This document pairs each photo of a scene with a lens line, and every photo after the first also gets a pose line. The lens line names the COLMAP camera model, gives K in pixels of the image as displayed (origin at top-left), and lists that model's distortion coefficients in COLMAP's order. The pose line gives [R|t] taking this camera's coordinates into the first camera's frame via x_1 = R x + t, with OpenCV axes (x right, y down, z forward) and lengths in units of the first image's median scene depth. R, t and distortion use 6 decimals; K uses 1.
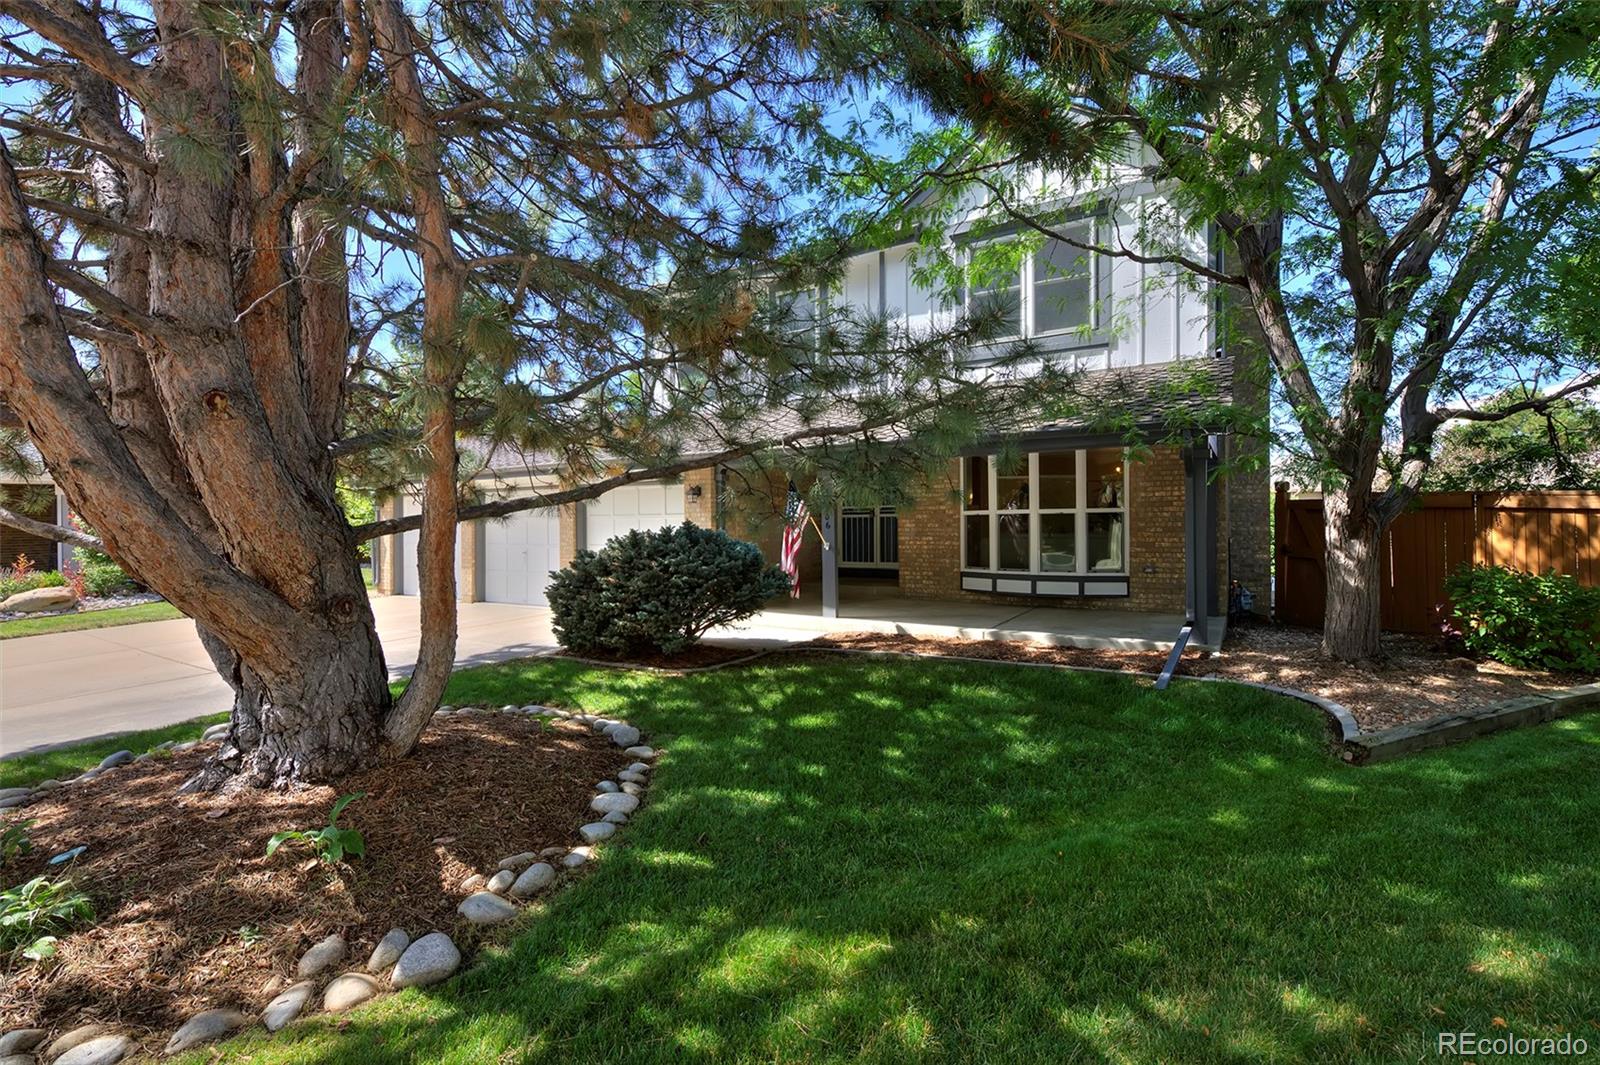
lens RADIAL K [[728.2, 0, 800.0], [0, 728.2, 532.5], [0, 0, 1]] dist [0.000209, -0.000017]
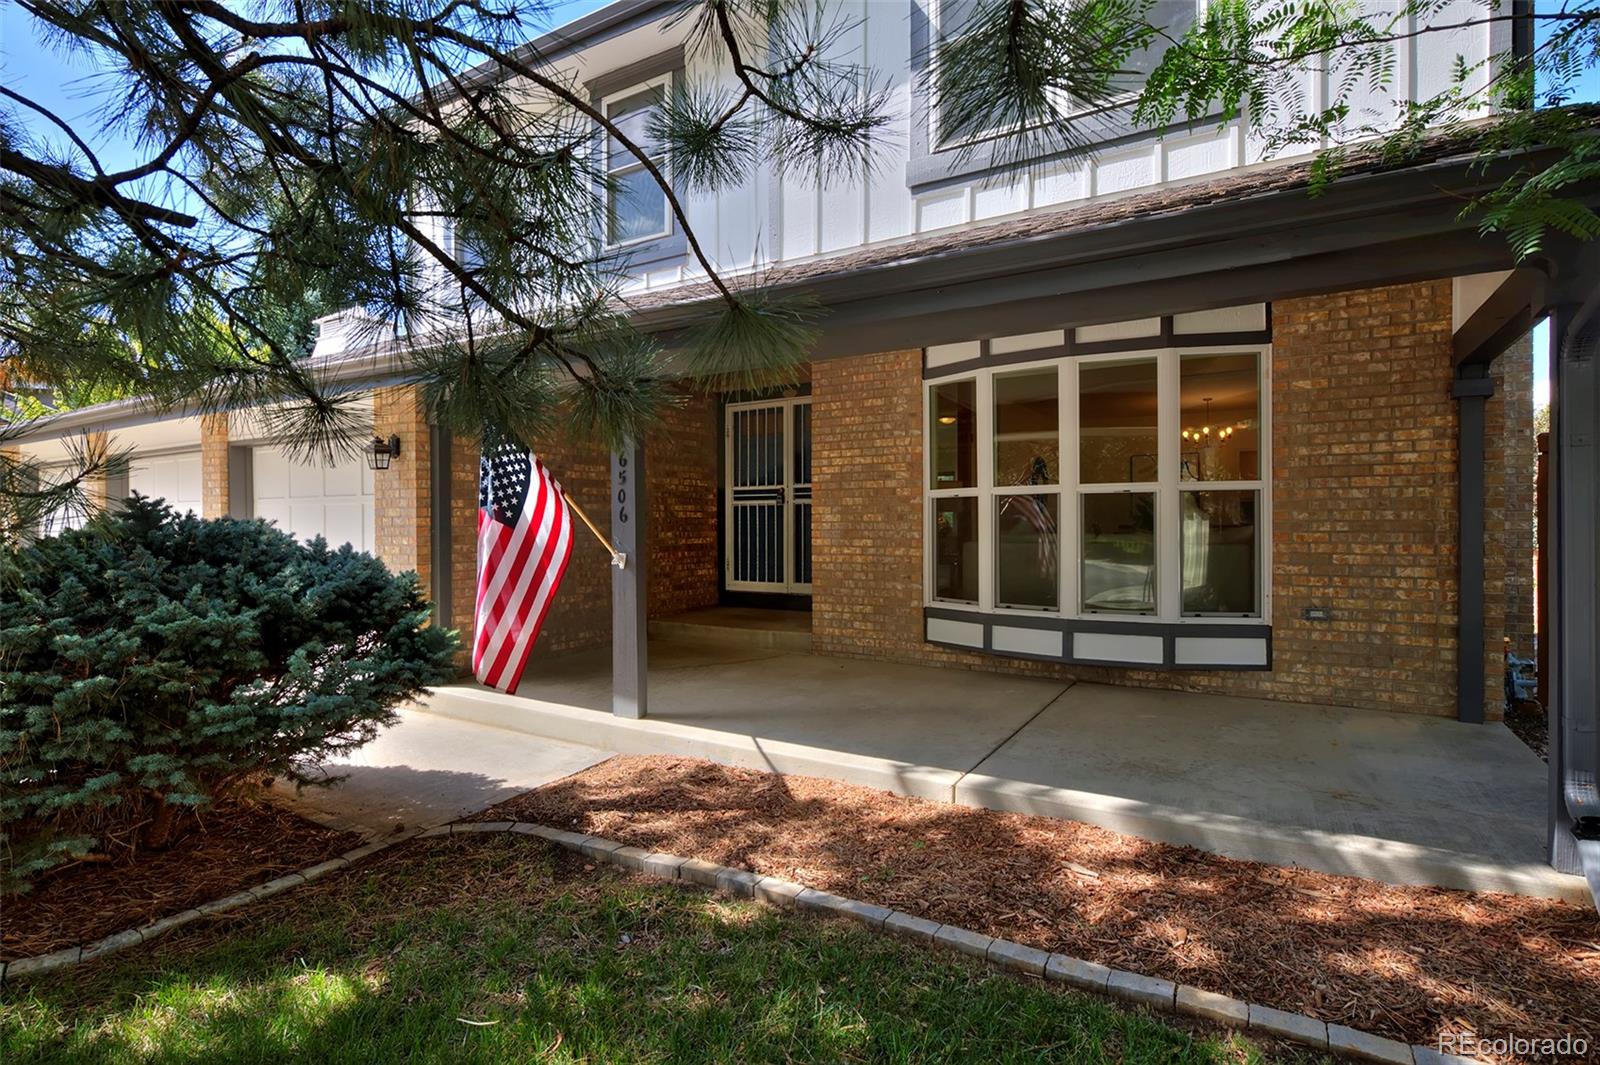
lens RADIAL K [[831.2, 0, 800.0], [0, 831.2, 532.5], [0, 0, 1]] dist [0.000132, 0.000205]
pose [[0.999471, 0.003311, 0.032355, 0.123019], [-0.003367, 0.999993, 0.001694, -0.000082], [-0.032349, -0.001802, 0.999475, 0.447540]]
